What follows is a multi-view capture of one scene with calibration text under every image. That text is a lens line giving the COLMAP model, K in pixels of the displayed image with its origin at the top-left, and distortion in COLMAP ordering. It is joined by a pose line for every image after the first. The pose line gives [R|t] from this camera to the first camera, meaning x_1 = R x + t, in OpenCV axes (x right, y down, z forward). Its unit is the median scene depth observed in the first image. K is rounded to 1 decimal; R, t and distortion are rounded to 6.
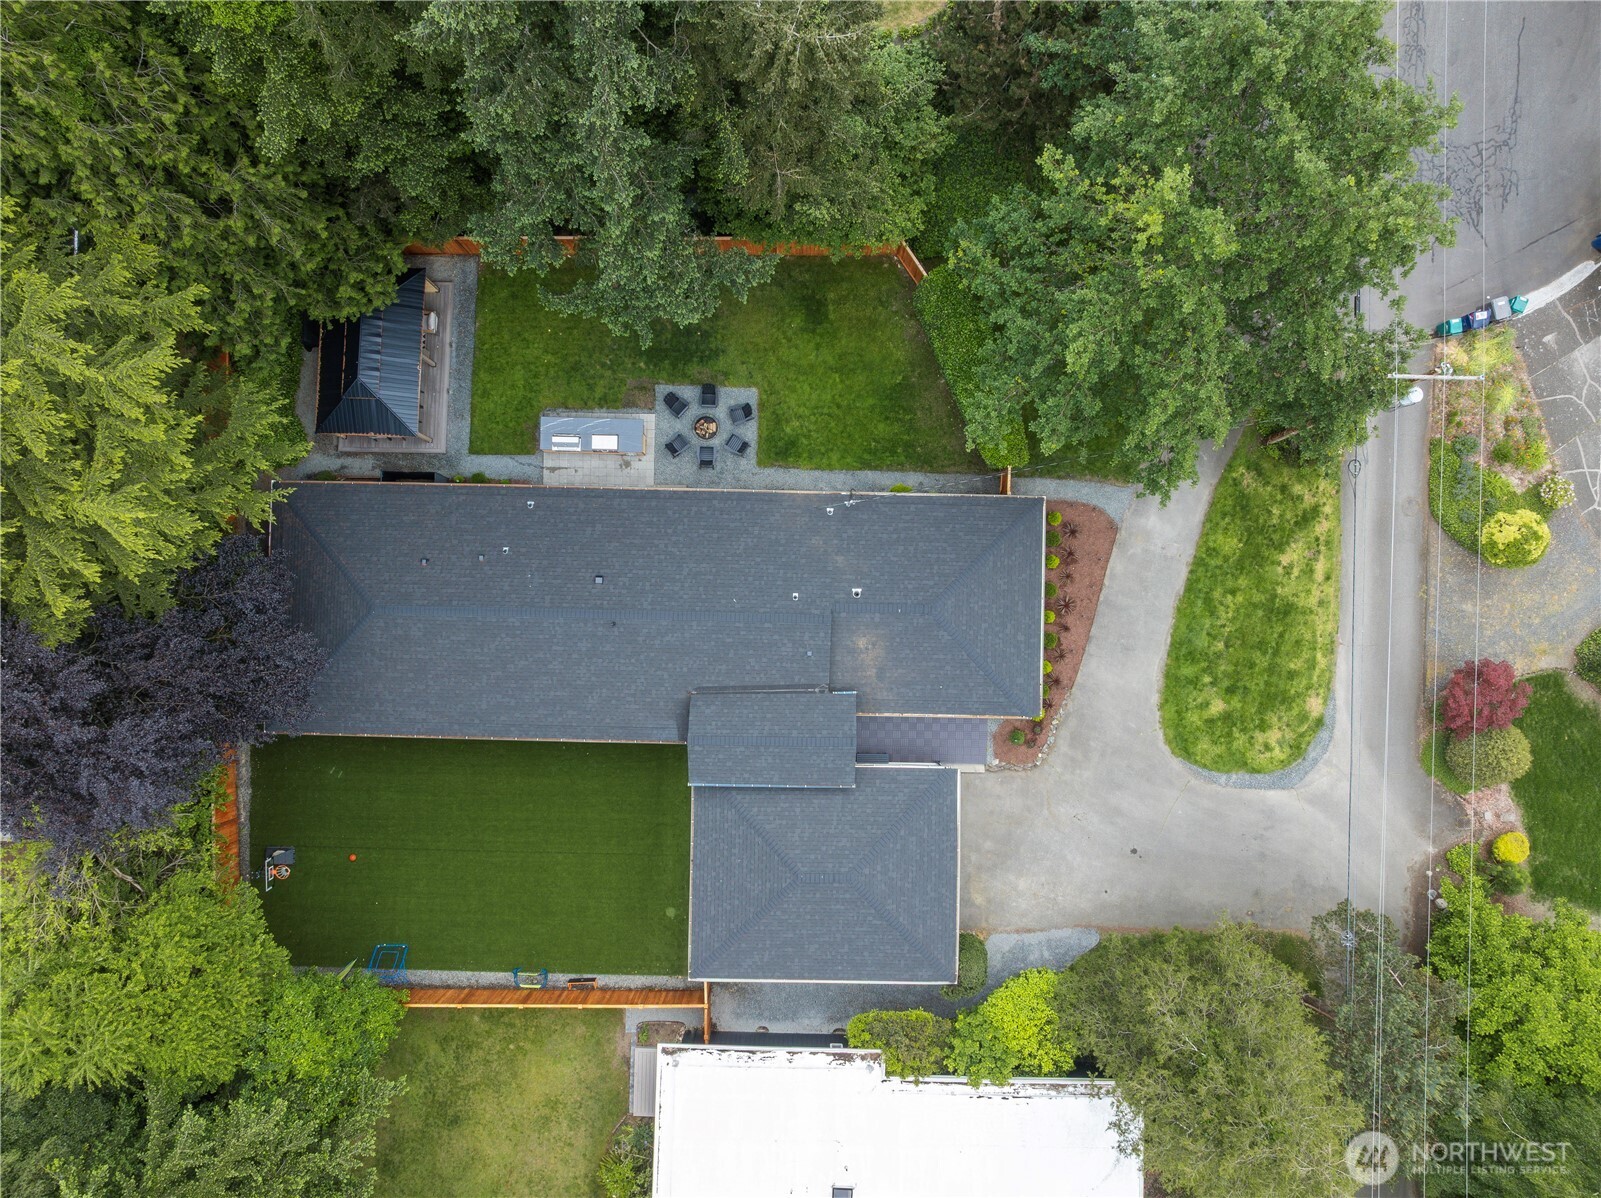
lens RADIAL K [[1118.1, 0, 801.0], [0, 1118.1, 595.4], [0, 0, 1]] dist [-0.004347, -0.007875]
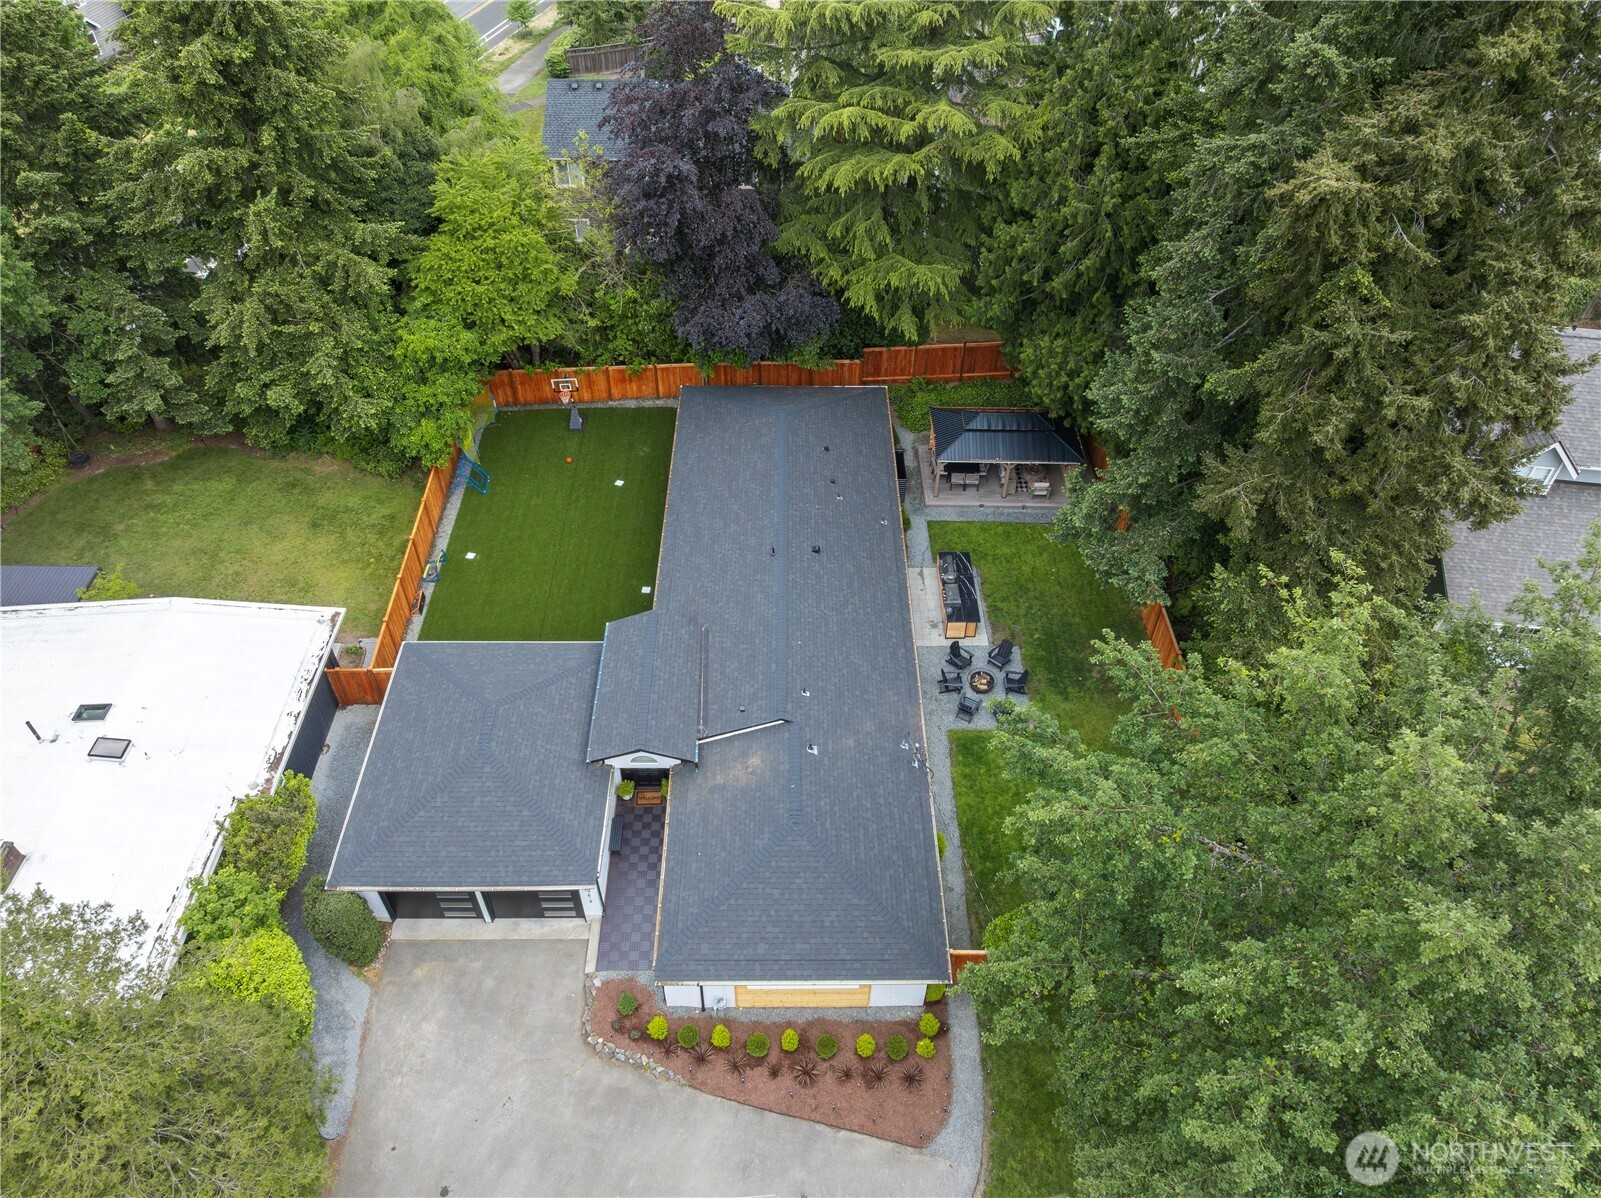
lens RADIAL K [[1118.1, 0, 797.4], [0, 1118.1, 598.9], [0, 0, 1]] dist [-0.004347, -0.007875]
pose [[0.026630, 0.713997, -0.699642, 0.548527], [-0.999571, 0.027558, -0.009922, 0.013996], [0.012196, 0.699606, 0.714425, 0.289483]]
